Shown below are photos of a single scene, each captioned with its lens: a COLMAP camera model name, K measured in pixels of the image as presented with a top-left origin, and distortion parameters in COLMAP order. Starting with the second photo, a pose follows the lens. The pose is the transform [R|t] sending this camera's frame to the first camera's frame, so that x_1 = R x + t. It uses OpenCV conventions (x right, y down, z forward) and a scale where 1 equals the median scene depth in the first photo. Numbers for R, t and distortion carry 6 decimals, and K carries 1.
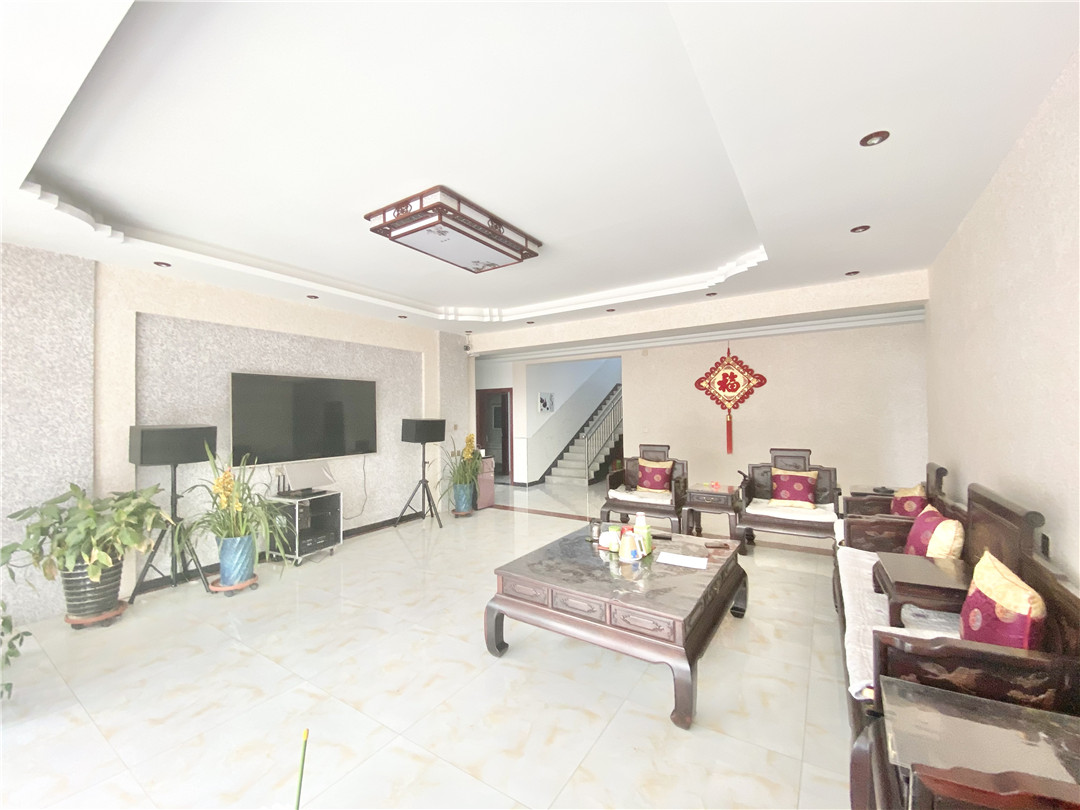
lens RADIAL K [[442.8, 0, 540.0], [0, 442.8, 405.0], [0, 0, 1]] dist [0.037767, -0.030345]
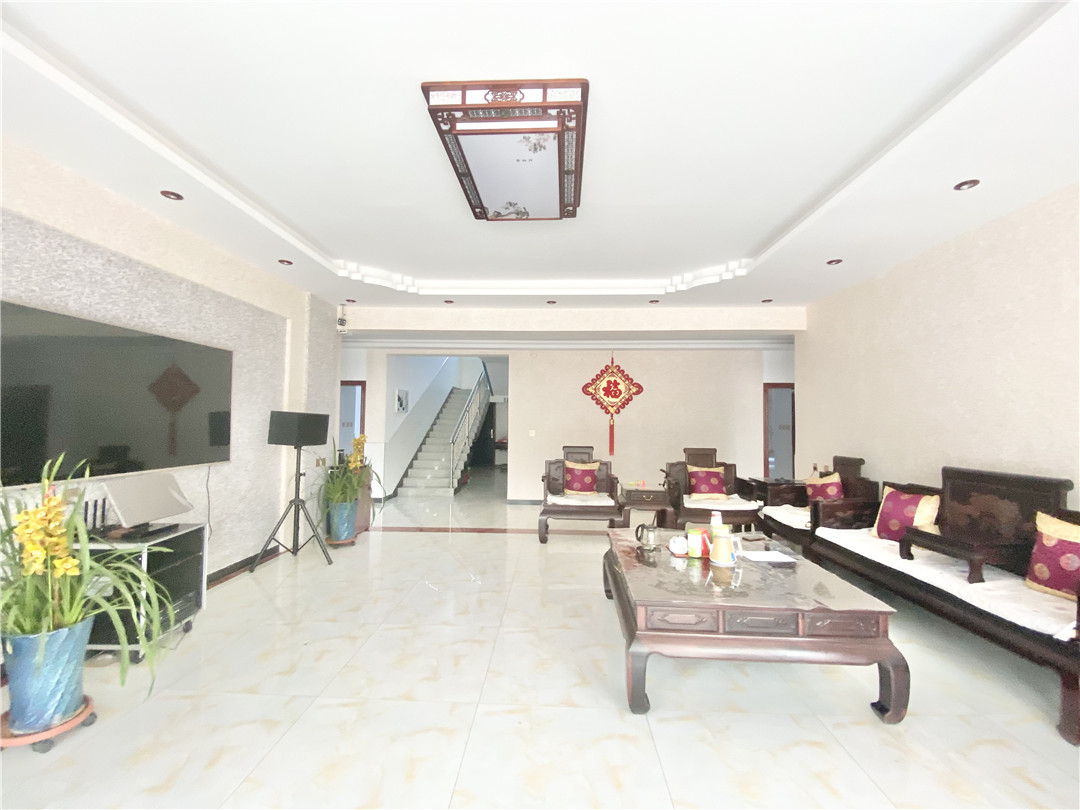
lens RADIAL K [[442.8, 0, 540.0], [0, 442.8, 405.0], [0, 0, 1]] dist [0.037767, -0.030345]
pose [[0.856401, 0.044031, 0.514431, -0.305276], [-0.031732, 0.998962, -0.032677, 0.031470], [-0.515336, 0.011661, 0.856909, 0.197956]]
